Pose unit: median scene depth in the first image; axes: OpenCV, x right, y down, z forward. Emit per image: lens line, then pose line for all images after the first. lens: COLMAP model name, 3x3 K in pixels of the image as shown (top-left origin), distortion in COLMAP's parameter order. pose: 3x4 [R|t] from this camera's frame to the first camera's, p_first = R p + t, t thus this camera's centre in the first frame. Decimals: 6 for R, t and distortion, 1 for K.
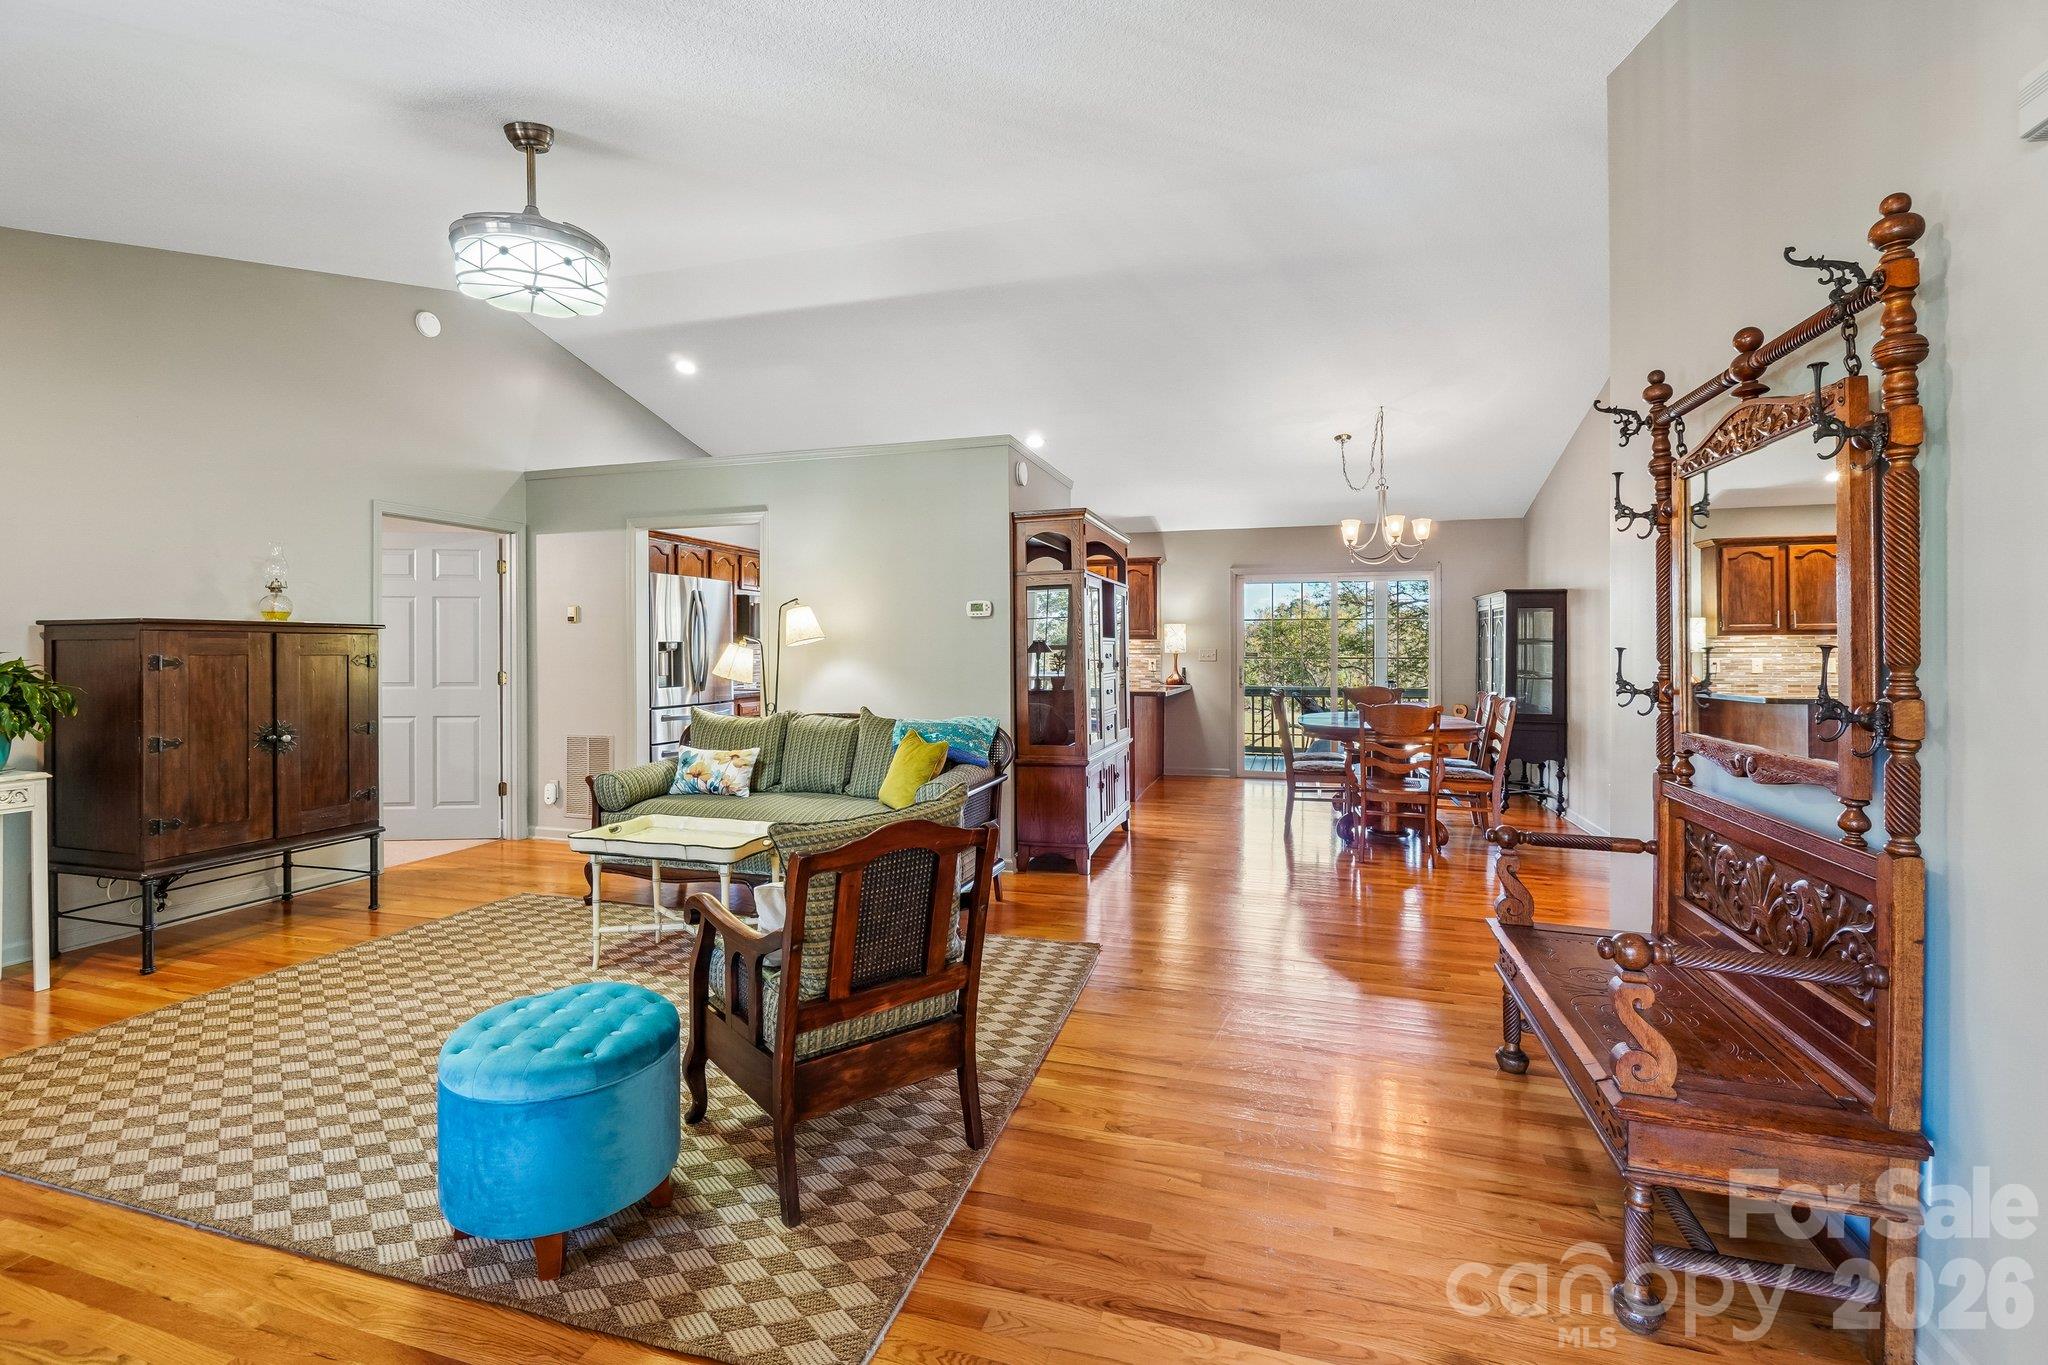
lens RADIAL K [[908.9, 0, 1027.1], [0, 908.9, 649.1], [0, 0, 1]] dist [-0.008004, 0.000278]
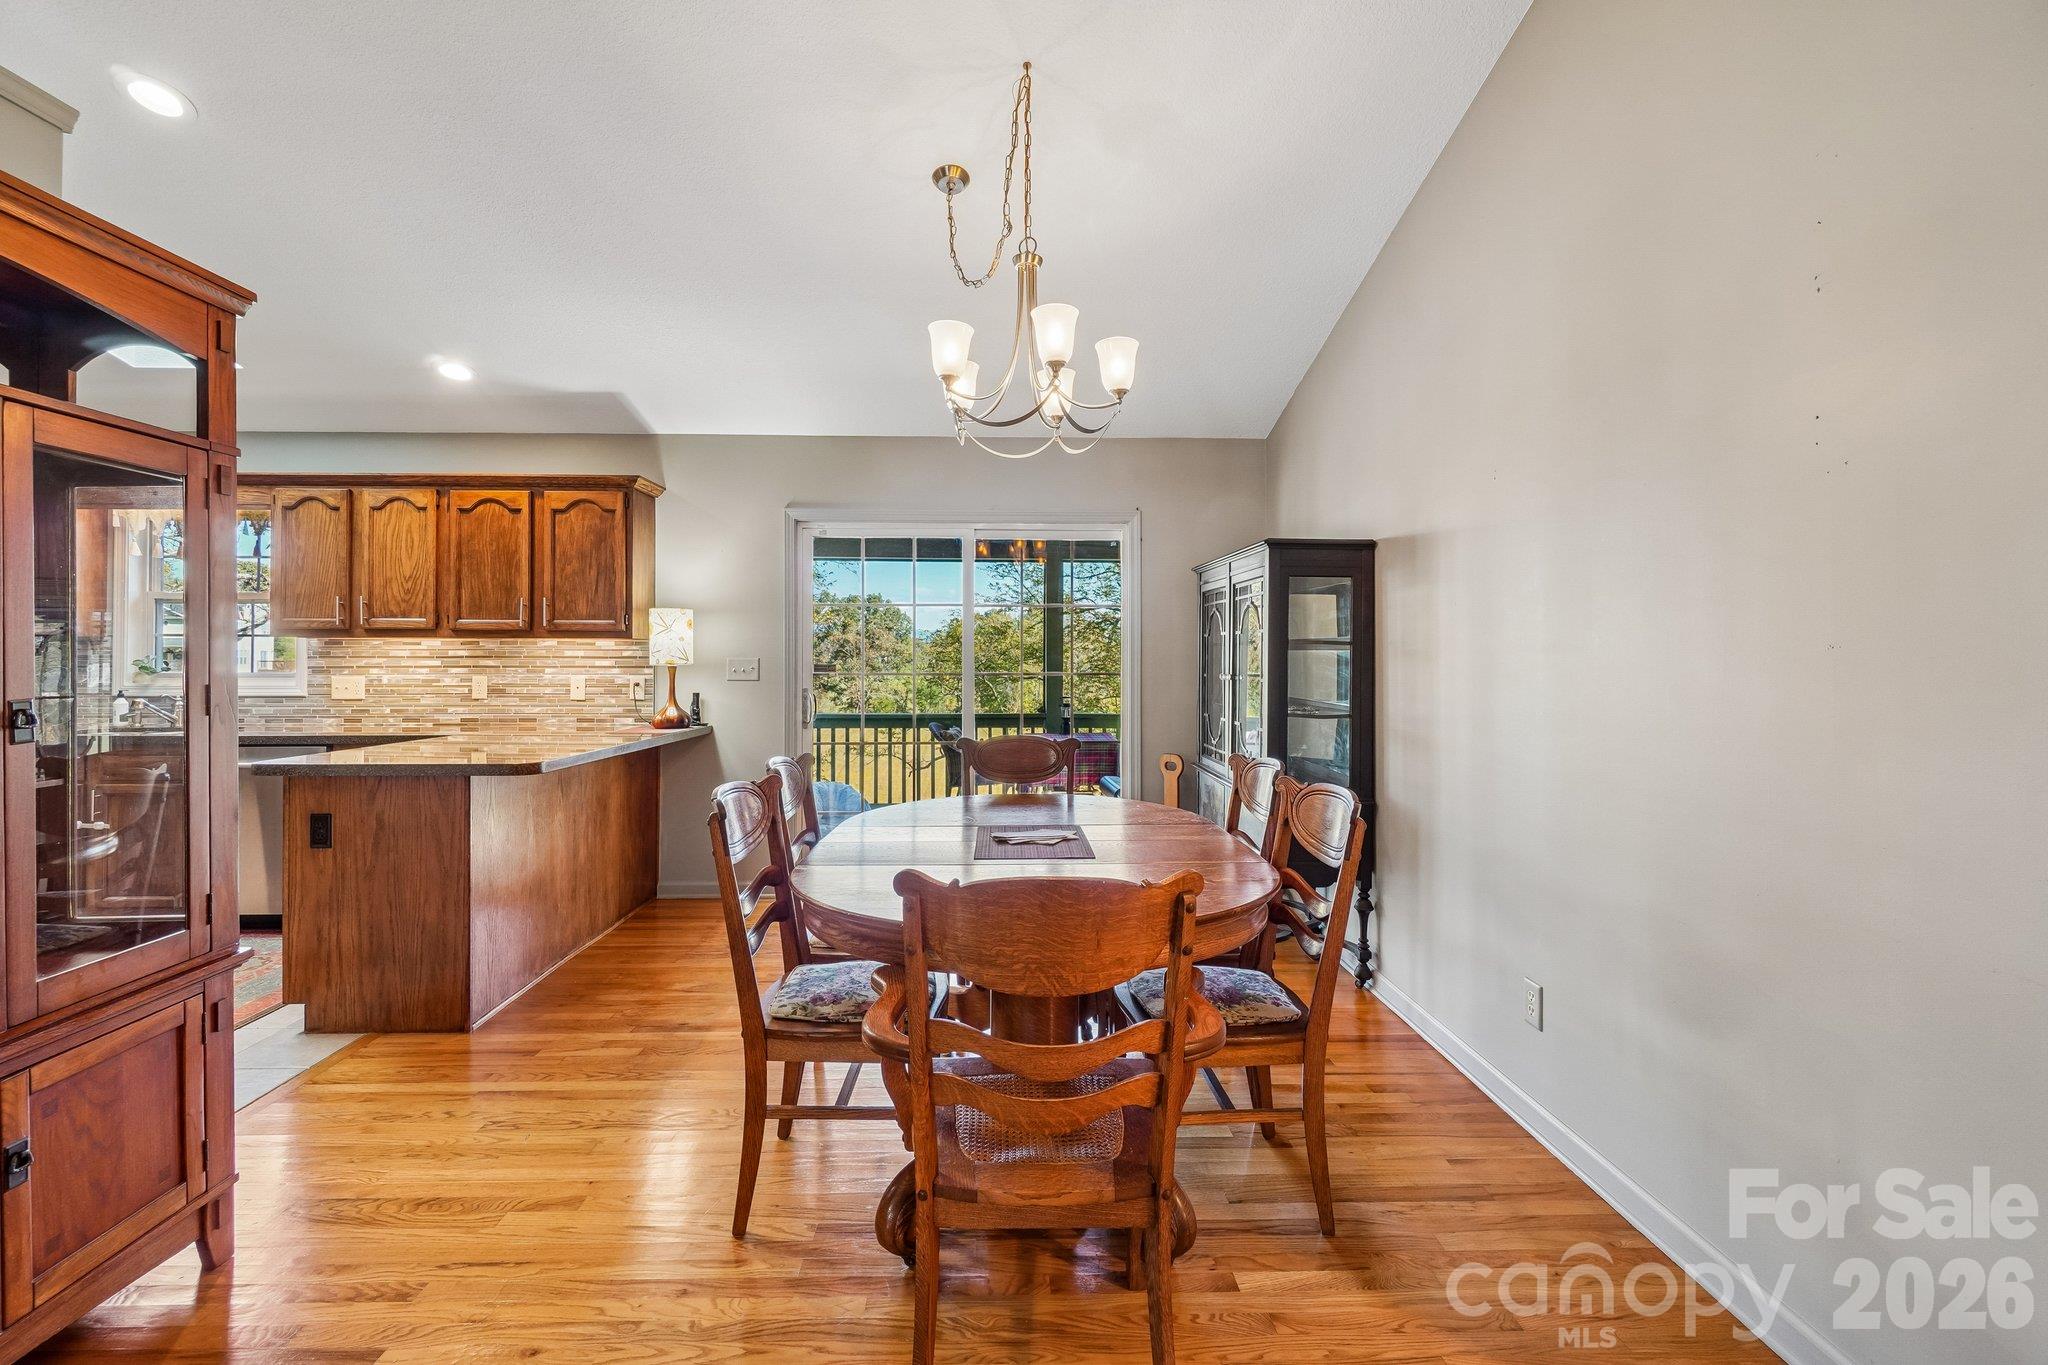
lens RADIAL K [[908.9, 0, 1043.7], [0, 908.9, 646.6], [0, 0, 1]] dist [-0.008004, 0.000278]
pose [[0.940820, 0.005877, 0.338855, 0.216973], [-0.001807, 0.999922, -0.012326, -0.000239], [-0.338901, 0.010984, 0.940758, 0.512495]]
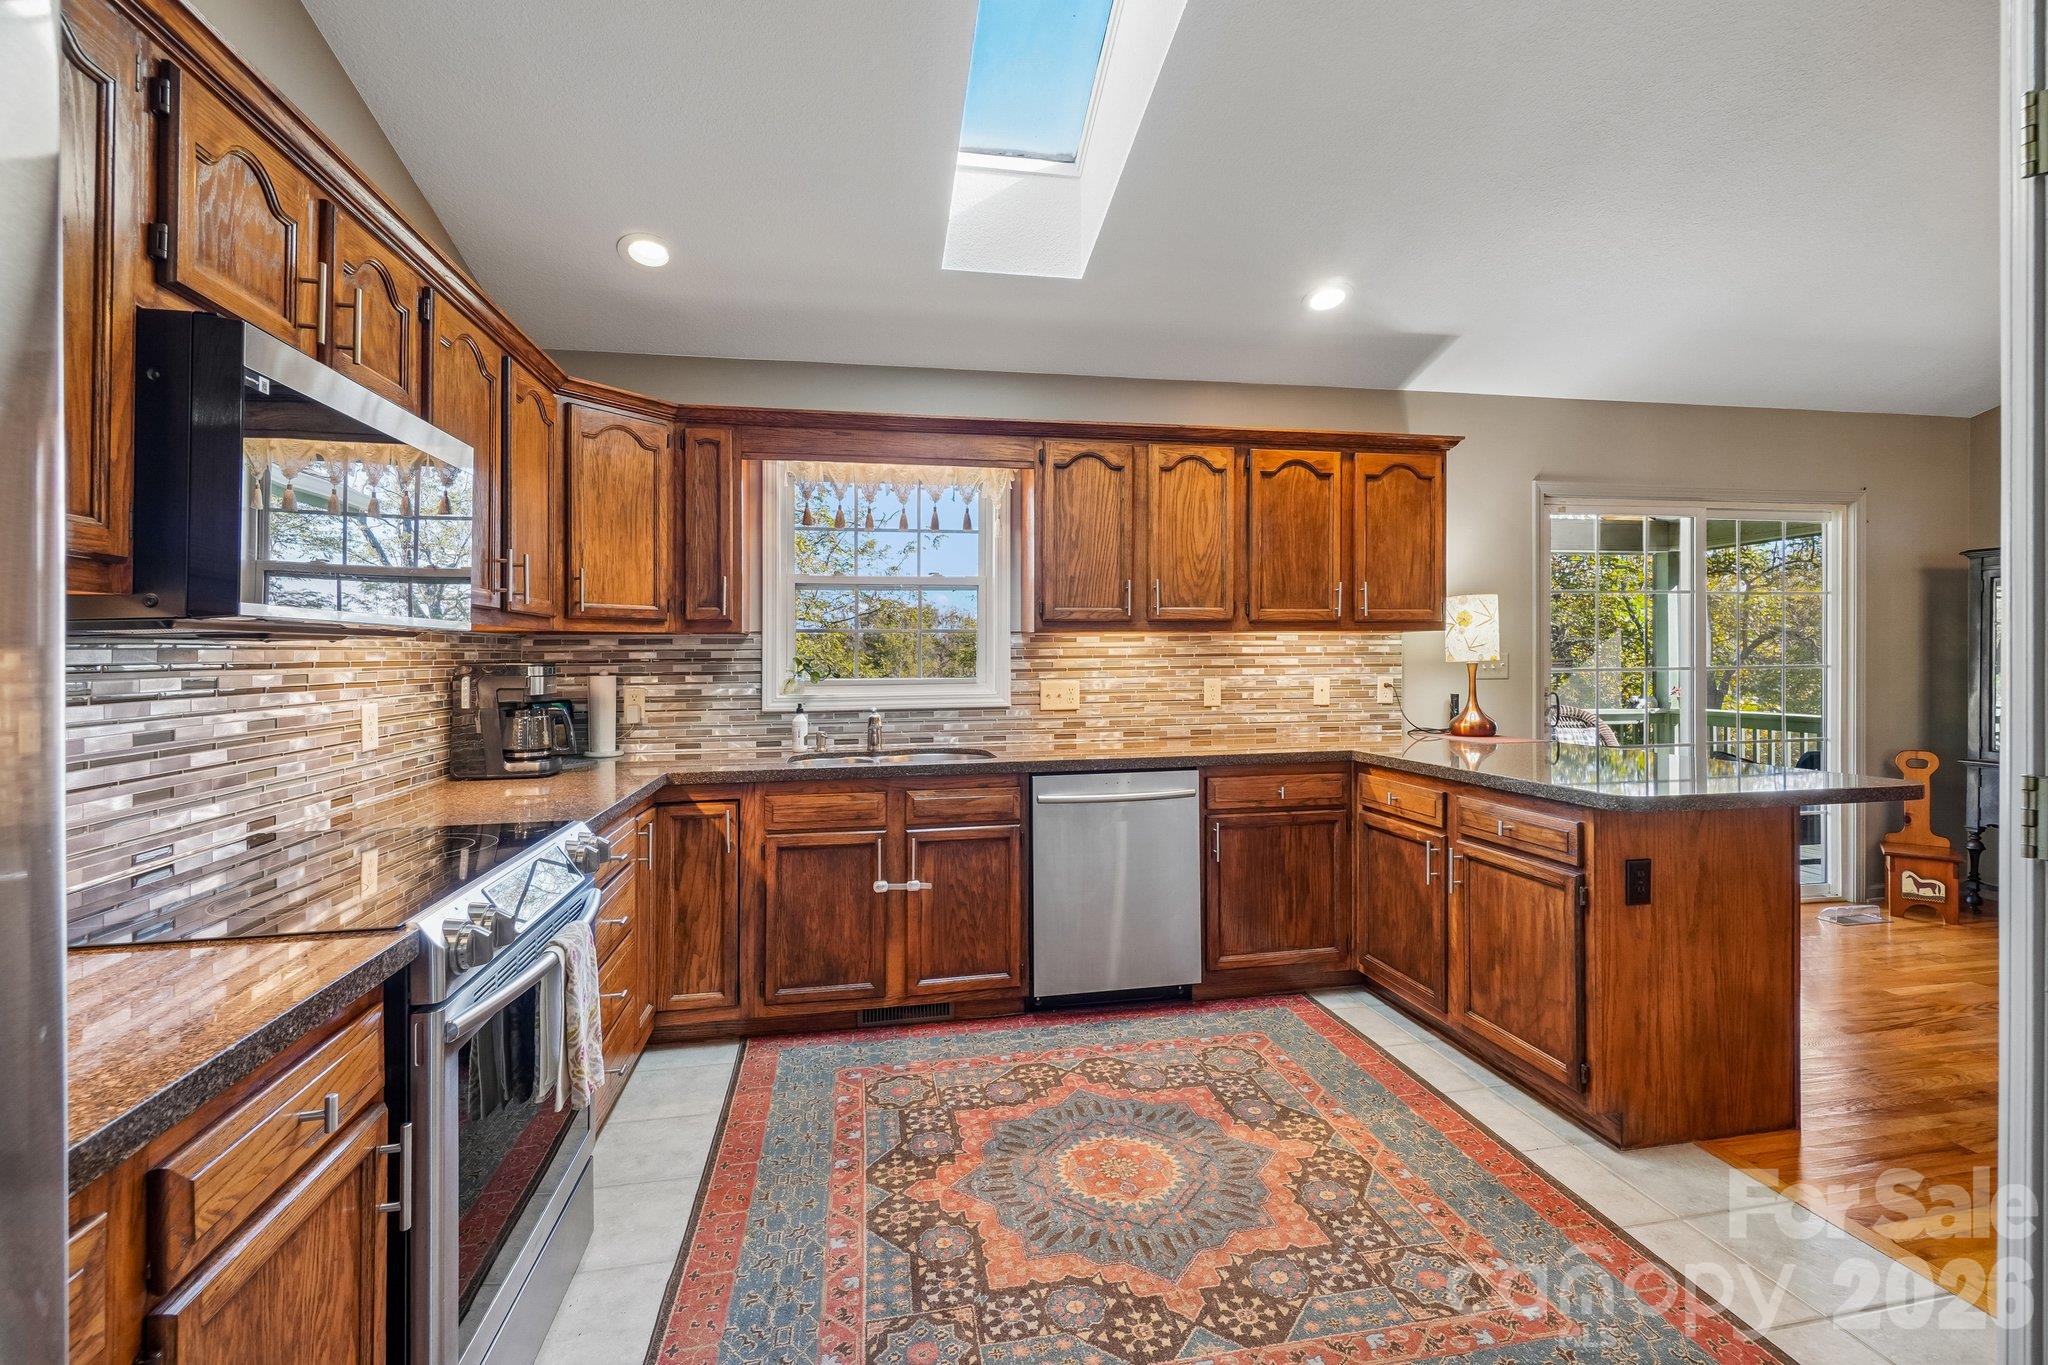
lens RADIAL K [[908.9, 0, 1010.9], [0, 908.9, 651.7], [0, 0, 1]] dist [-0.008004, 0.000278]
pose [[0.886181, -0.007186, 0.463284, -0.275321], [0.010627, 0.999932, -0.004818, -0.000659], [-0.463218, 0.009193, 0.886197, 0.828270]]
